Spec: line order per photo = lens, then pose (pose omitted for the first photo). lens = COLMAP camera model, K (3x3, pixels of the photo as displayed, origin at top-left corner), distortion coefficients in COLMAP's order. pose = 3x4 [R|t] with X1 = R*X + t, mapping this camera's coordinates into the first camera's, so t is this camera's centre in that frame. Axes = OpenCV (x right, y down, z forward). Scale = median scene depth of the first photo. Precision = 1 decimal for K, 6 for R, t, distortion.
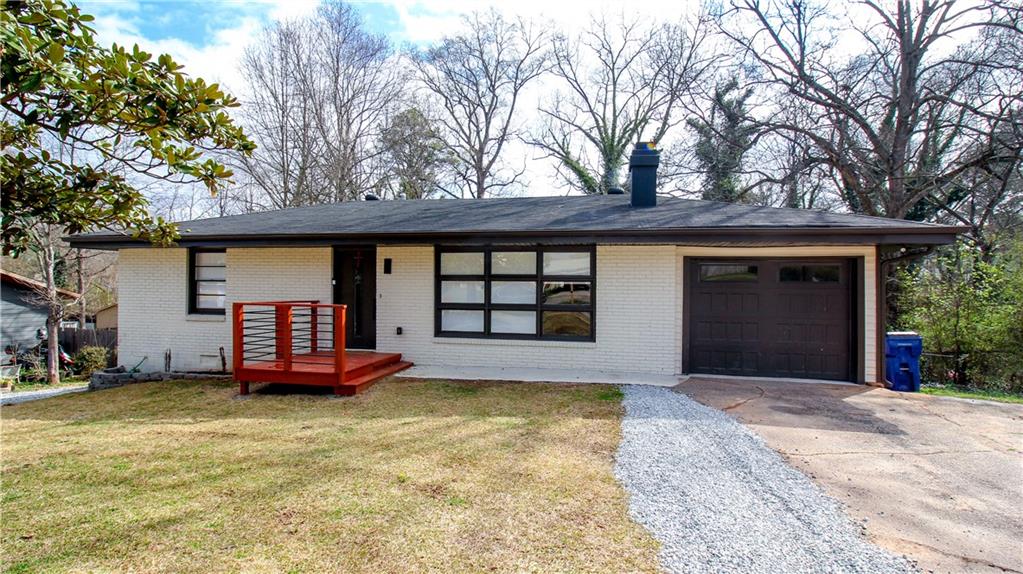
lens RADIAL K [[537.3, 0, 511.5], [0, 537.3, 287.0], [0, 0, 1]] dist [-0.000995, -0.000176]
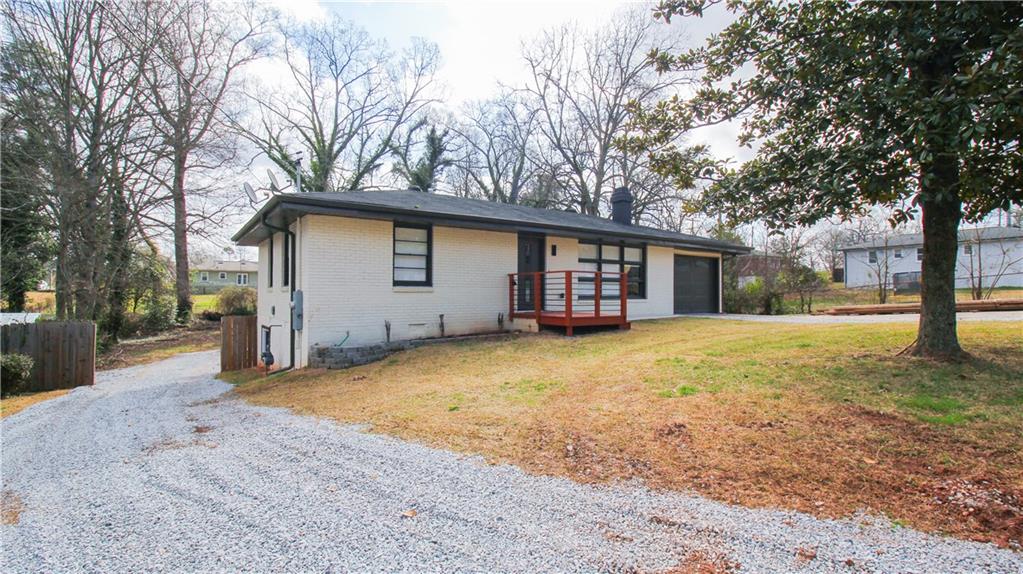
lens RADIAL K [[537.3, 0, 511.5], [0, 537.3, 287.0], [0, 0, 1]] dist [-0.000995, -0.000176]
pose [[0.648145, 0.006679, 0.761487, -1.419099], [0.004956, 0.999903, -0.012988, 0.077306], [-0.761501, 0.012193, 0.648050, 0.177255]]
